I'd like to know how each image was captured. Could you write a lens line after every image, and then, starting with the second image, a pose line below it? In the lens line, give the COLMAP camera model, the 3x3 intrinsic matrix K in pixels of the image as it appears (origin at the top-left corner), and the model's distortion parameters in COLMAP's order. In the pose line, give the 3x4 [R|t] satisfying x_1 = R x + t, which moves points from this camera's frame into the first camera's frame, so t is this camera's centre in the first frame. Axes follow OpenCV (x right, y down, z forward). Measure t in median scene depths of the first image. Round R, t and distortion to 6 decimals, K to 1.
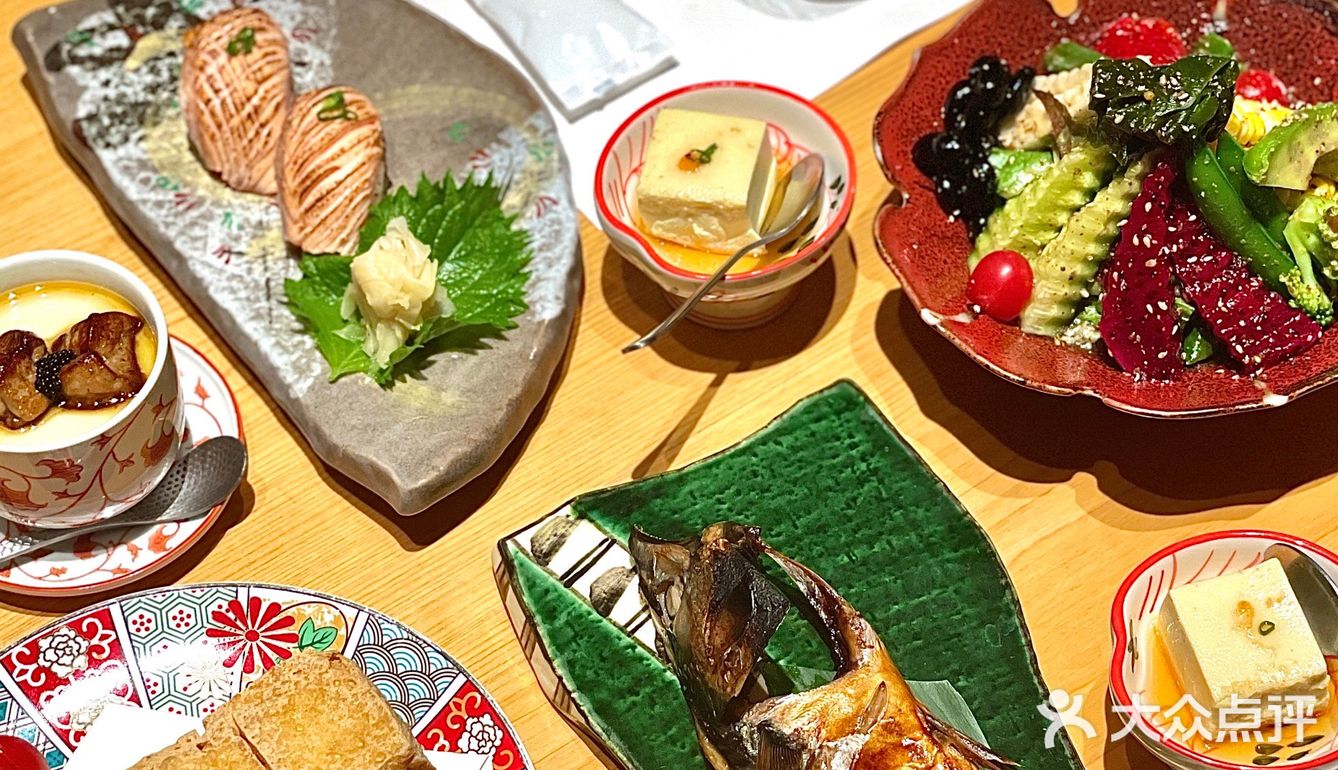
lens RADIAL K [[2679.3, 0, 744.9], [0, 2679.3, 385.8], [0, 0, 1]] dist [0.005298, 0.608571]
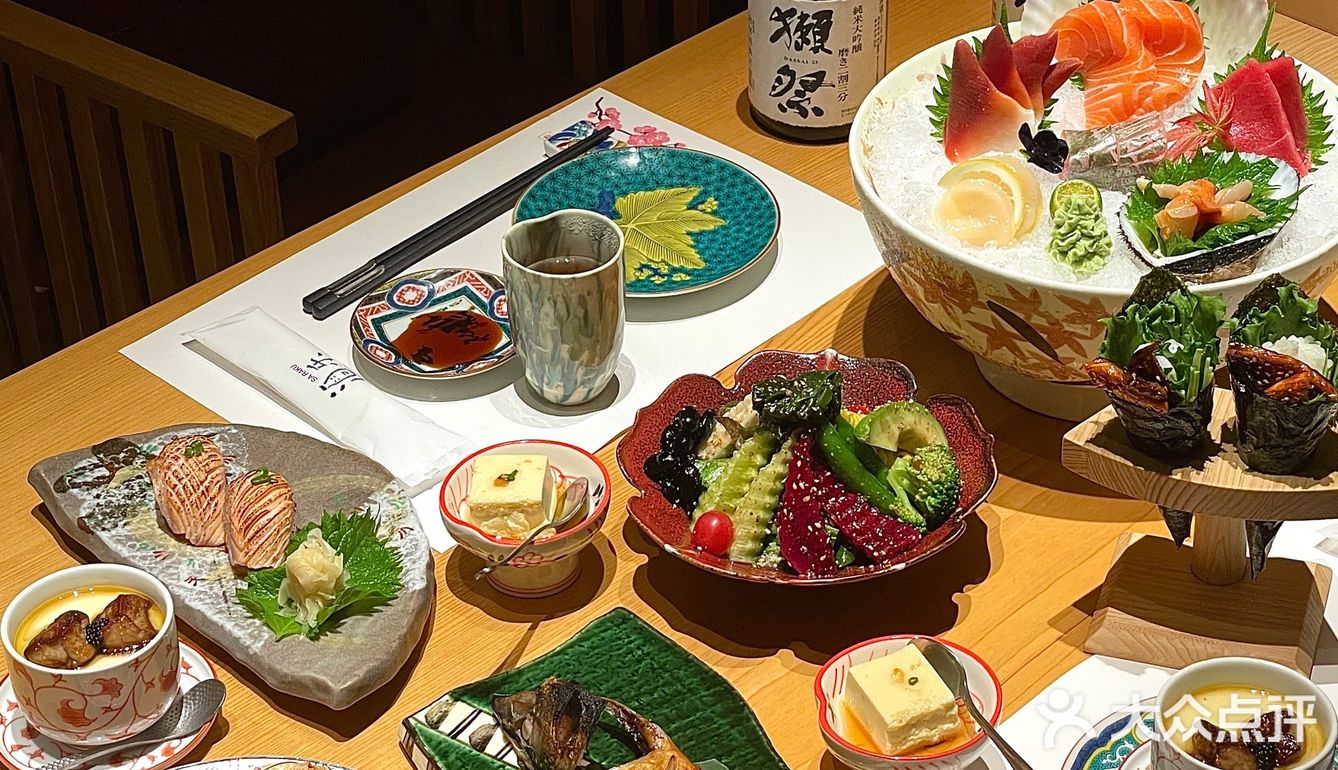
lens RADIAL K [[2770.5, 0, 669.0], [0, 2770.5, 385.0], [0, 0, 1]] dist [-0.025516, 1.780833]
pose [[0.987762, -0.089399, 0.127804, -0.123496], [0.131586, 0.917579, -0.375145, 0.473328], [-0.083733, 0.387372, 0.918113, -0.482508]]
